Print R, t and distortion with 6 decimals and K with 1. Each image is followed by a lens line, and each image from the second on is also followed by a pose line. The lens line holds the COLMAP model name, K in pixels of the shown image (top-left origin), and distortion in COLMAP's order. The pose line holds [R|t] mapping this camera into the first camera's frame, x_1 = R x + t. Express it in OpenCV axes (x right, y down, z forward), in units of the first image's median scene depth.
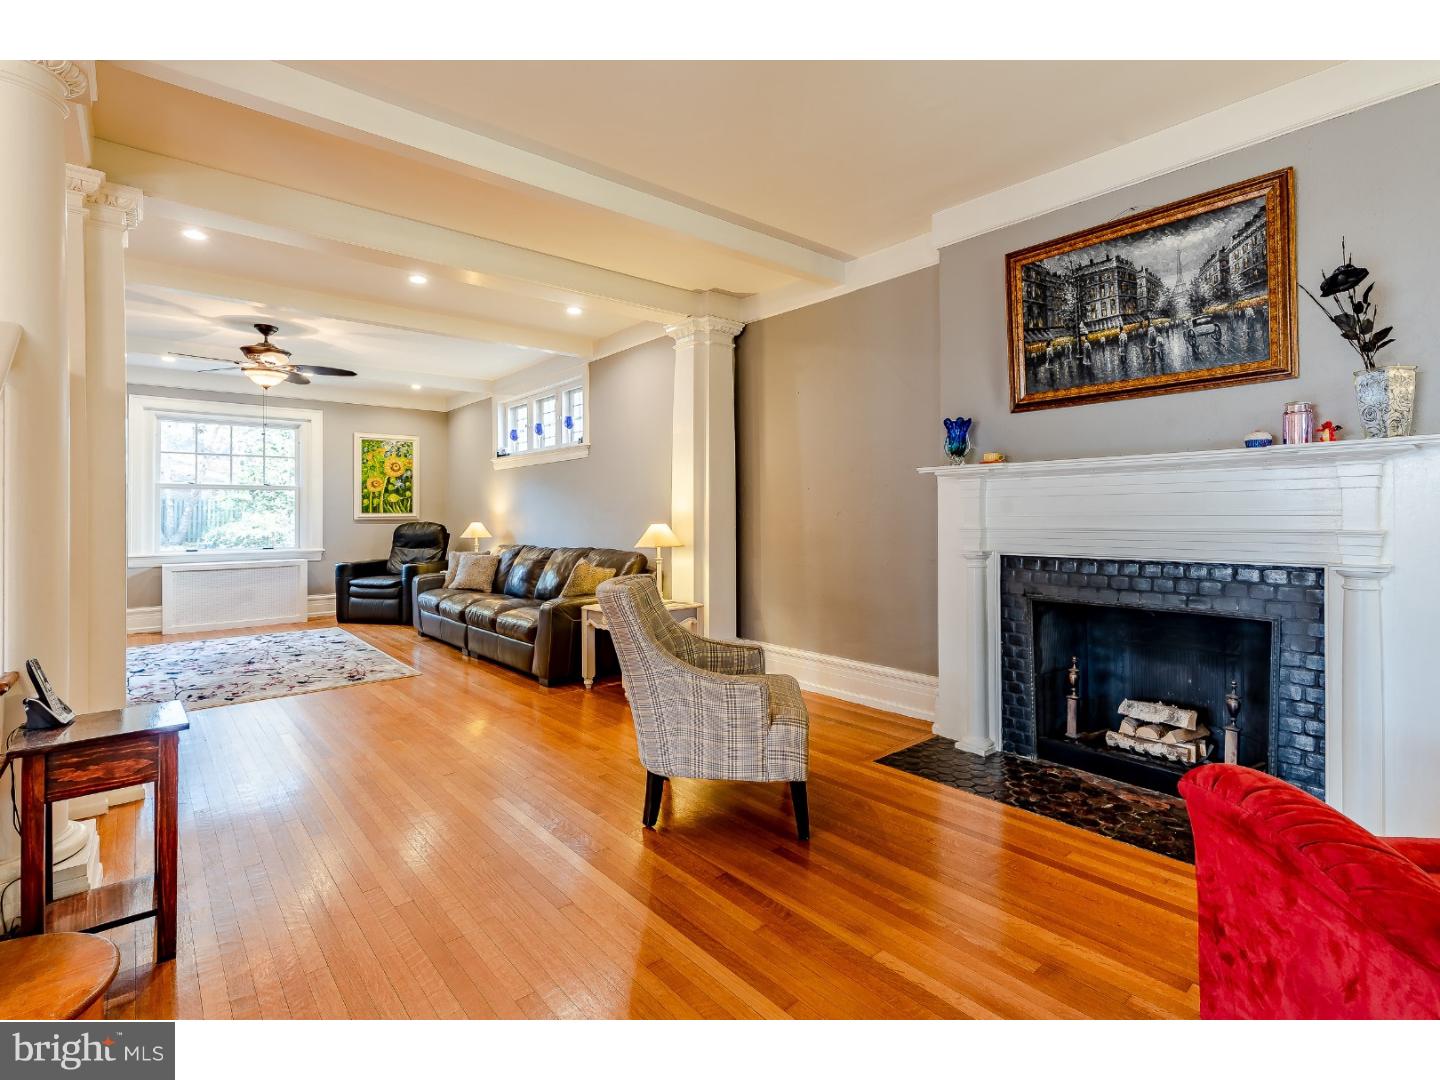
lens RADIAL K [[681.2, 0, 713.7], [0, 681.2, 505.0], [0, 0, 1]] dist [-0.000280, -0.000331]
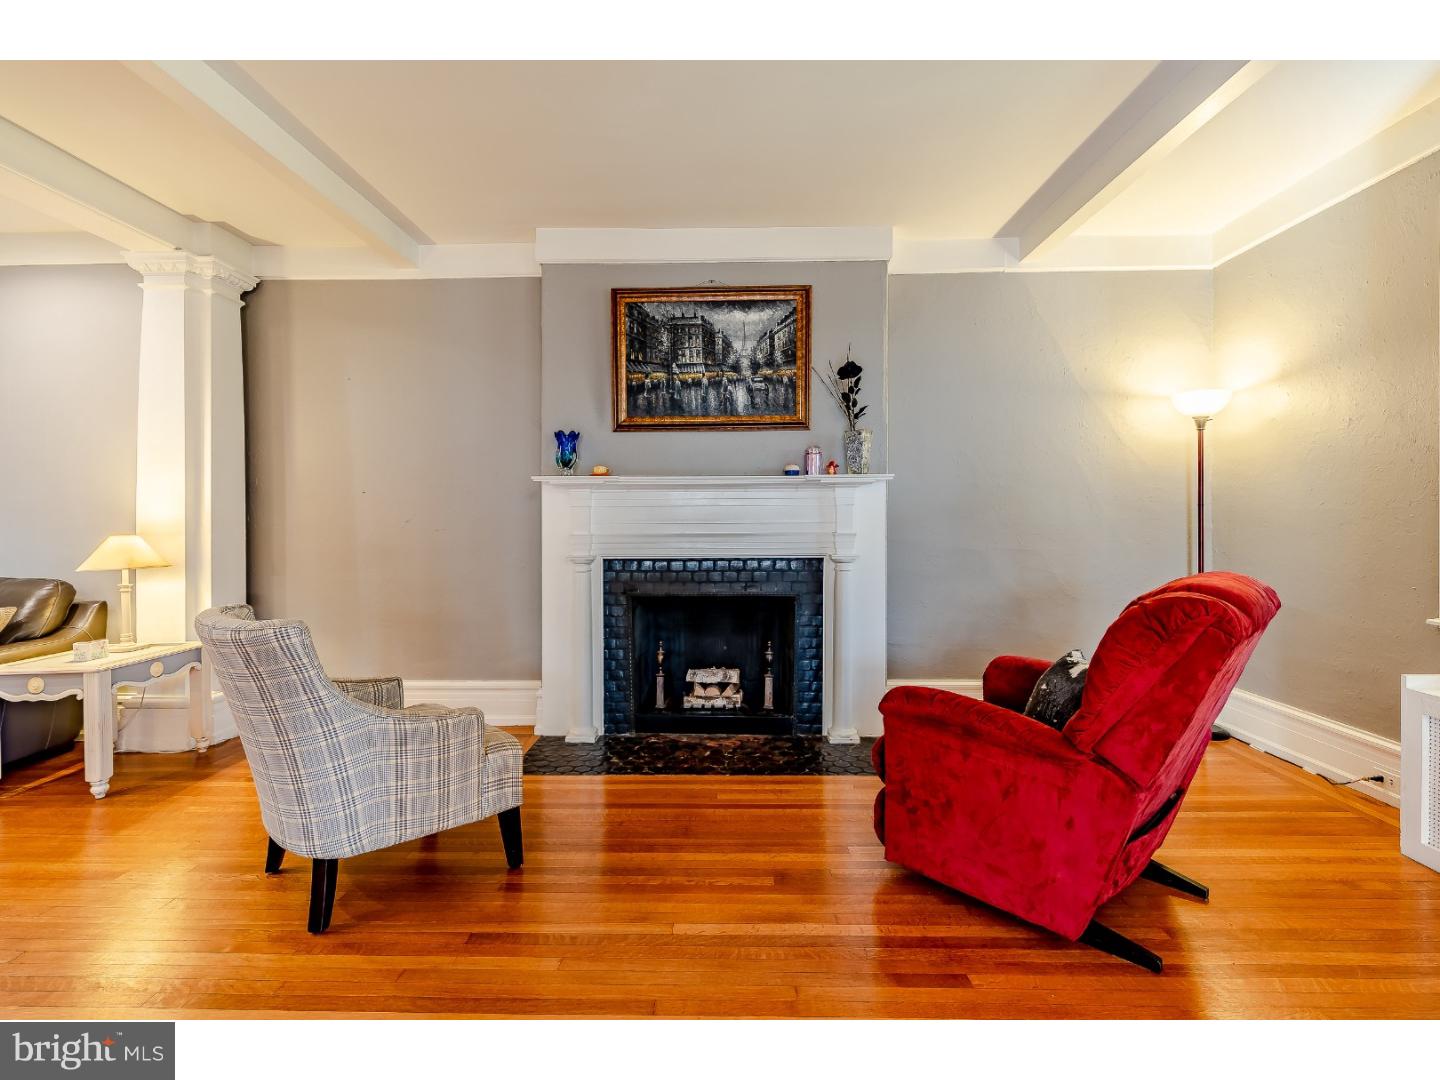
lens RADIAL K [[679.5, 0, 717.6], [0, 679.5, 518.7], [0, 0, 1]] dist [-0.002108, -0.000741]
pose [[0.663852, 0.001357, 0.747863, -0.316561], [-0.010537, 0.999916, 0.007539, -0.002471], [-0.747790, -0.012885, 0.663811, 0.142356]]
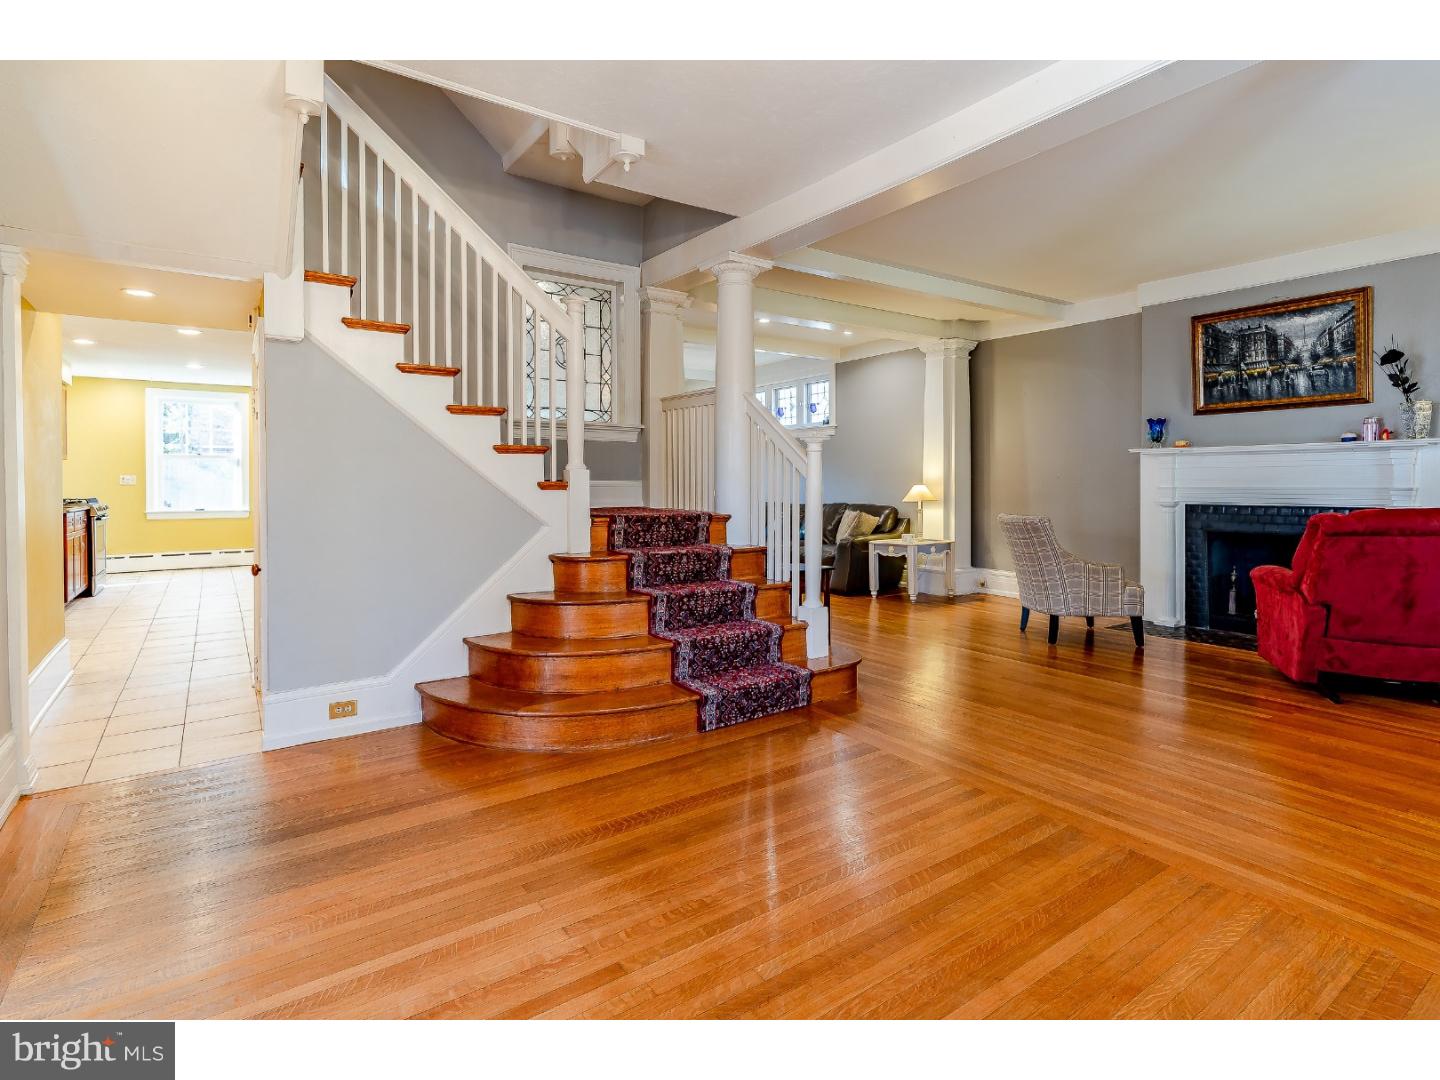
lens RADIAL K [[730.7, 0, 721.5], [0, 730.7, 480.6], [0, 0, 1]] dist [-0.001265, -0.000254]
pose [[0.995568, 0.002474, -0.094013, -0.564947], [-0.001025, 0.999880, 0.015456, -0.008154], [0.094040, -0.015291, 0.995451, -0.910396]]
